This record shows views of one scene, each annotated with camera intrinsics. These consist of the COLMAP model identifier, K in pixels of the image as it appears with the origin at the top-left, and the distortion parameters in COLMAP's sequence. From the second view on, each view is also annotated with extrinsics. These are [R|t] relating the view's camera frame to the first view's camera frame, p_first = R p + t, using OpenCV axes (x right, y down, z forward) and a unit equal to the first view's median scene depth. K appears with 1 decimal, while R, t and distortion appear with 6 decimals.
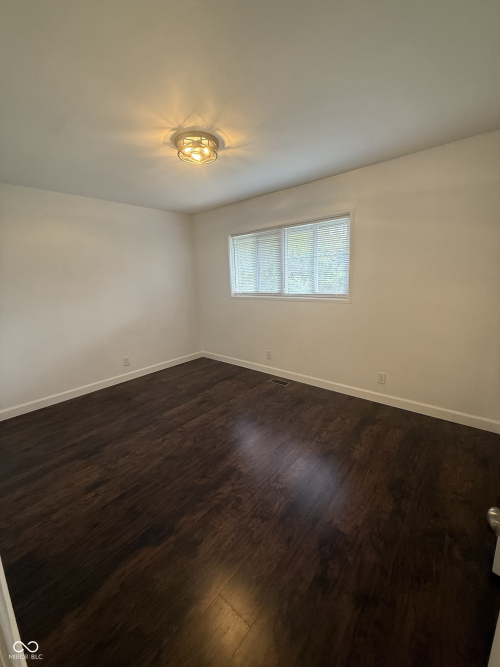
lens RADIAL K [[263.3, 0, 248.9], [0, 263.3, 331.6], [0, 0, 1]] dist [-0.004122, 0.000423]
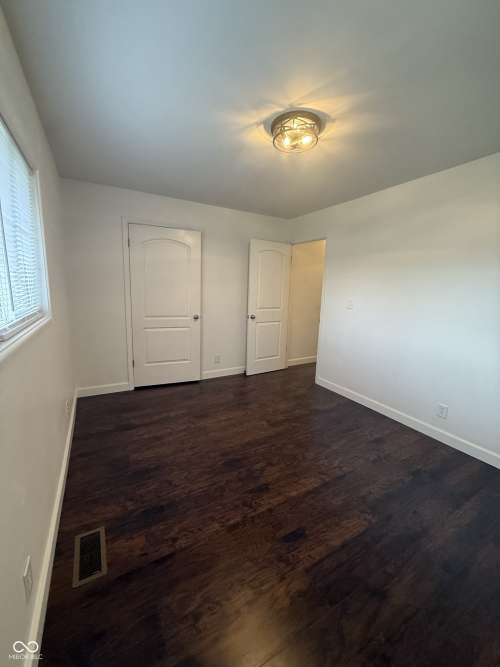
lens RADIAL K [[263.3, 0, 248.9], [0, 263.3, 331.6], [0, 0, 1]] dist [-0.004122, 0.000423]
pose [[-0.941179, -0.047234, 0.334590, -0.301124], [0.074925, 0.936362, 0.342946, -0.311091], [-0.329496, 0.347843, -0.877746, 1.651331]]
